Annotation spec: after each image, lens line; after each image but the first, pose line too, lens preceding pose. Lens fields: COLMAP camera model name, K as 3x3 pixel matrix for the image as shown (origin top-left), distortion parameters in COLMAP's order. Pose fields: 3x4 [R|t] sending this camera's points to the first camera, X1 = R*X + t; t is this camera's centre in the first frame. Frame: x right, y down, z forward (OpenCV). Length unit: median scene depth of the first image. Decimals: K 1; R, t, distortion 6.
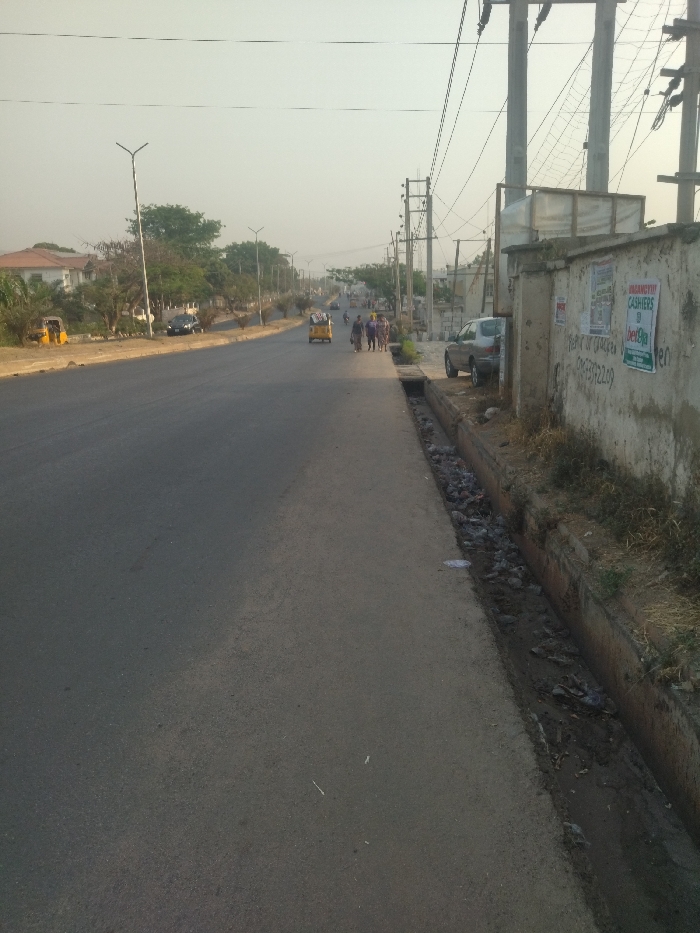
lens RADIAL K [[775.5, 0, 388.2], [0, 775.5, 467.2], [0, 0, 1]] dist [0.044032, 0.002846]
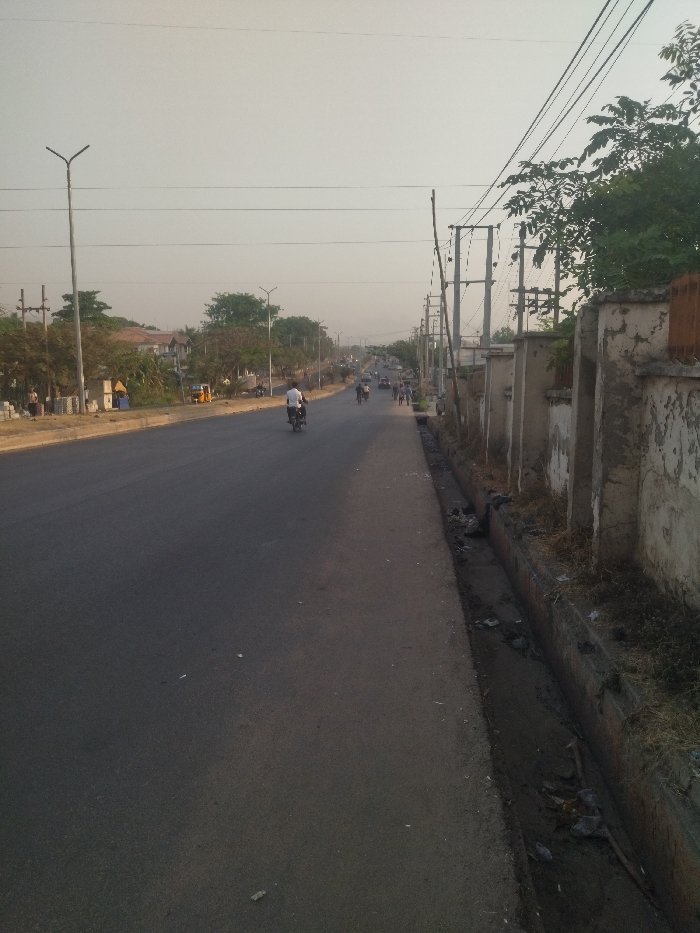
lens RADIAL K [[787.9, 0, 378.7], [0, 787.9, 468.9], [0, 0, 1]] dist [-0.005099, -0.017510]
pose [[0.998828, 0.018016, -0.044918, 0.003170], [-0.021566, 0.996574, -0.079849, 0.044787], [0.043326, 0.080724, 0.995794, -0.251657]]
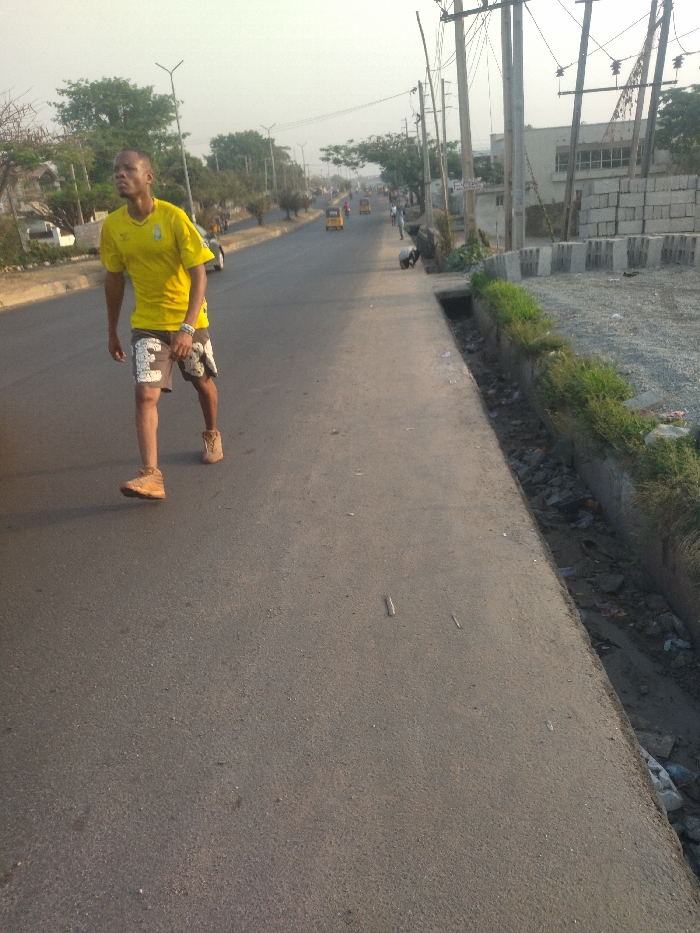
lens RADIAL K [[787.9, 0, 378.7], [0, 787.9, 468.9], [0, 0, 1]] dist [-0.005099, -0.017510]
pose [[0.997189, -0.050847, -0.055040, -0.003336], [0.057060, 0.991382, 0.117925, -0.052591], [0.048570, -0.120734, 0.991496, 0.280303]]
